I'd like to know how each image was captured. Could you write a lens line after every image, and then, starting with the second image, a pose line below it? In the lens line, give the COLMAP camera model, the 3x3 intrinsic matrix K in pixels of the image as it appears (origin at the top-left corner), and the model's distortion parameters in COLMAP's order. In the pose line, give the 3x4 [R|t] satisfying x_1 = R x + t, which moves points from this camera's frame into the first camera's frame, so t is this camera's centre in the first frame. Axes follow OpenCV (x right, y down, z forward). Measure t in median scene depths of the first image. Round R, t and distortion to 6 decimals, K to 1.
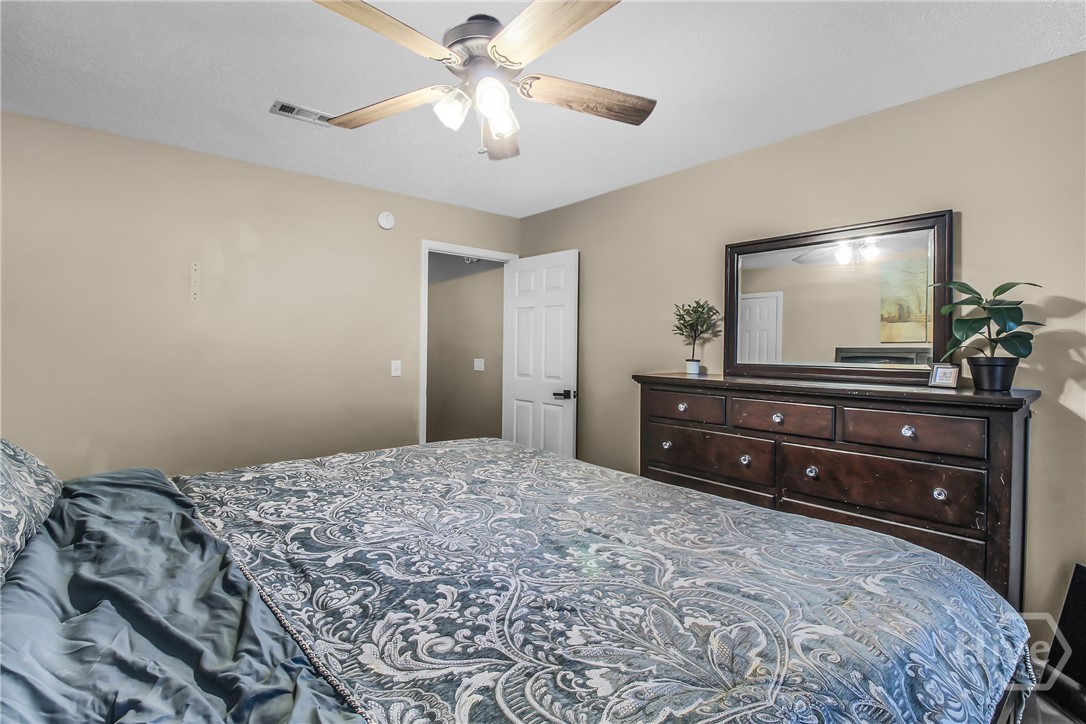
lens RADIAL K [[515.8, 0, 569.3], [0, 515.8, 347.3], [0, 0, 1]] dist [-0.008572, -0.004995]
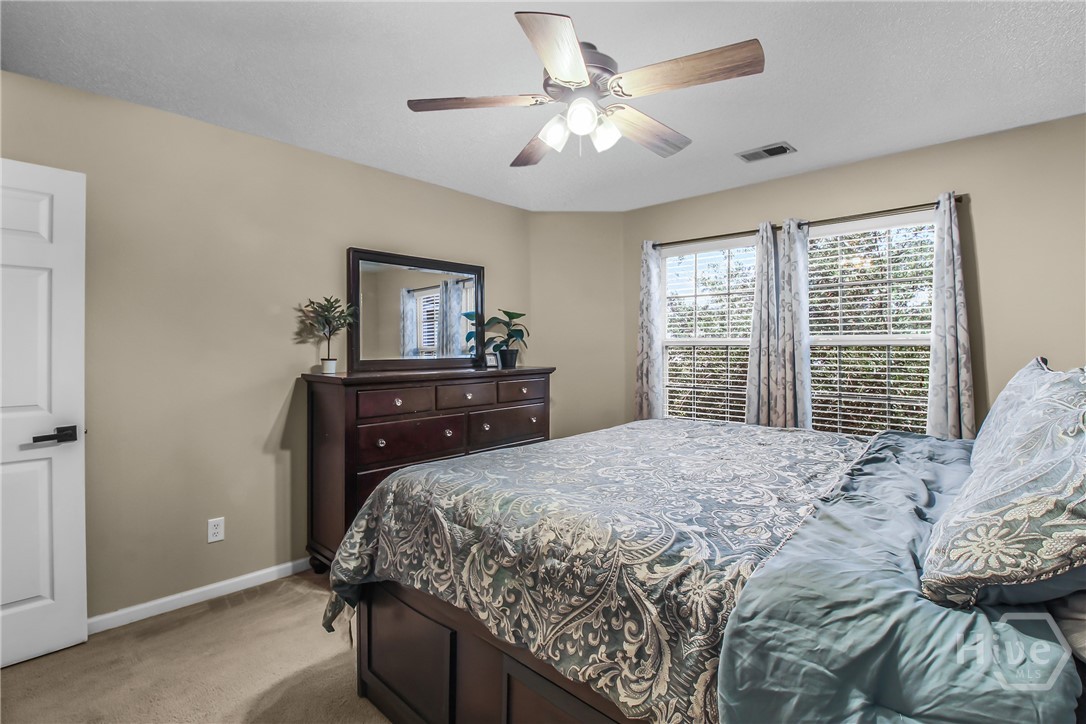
lens RADIAL K [[515.8, 0, 545.1], [0, 515.8, 352.6], [0, 0, 1]] dist [-0.008572, -0.004995]
pose [[-0.078396, -0.023878, 0.996636, -0.780997], [0.006037, 0.999683, 0.024426, -0.009231], [-0.996904, 0.007932, -0.078227, 0.700471]]
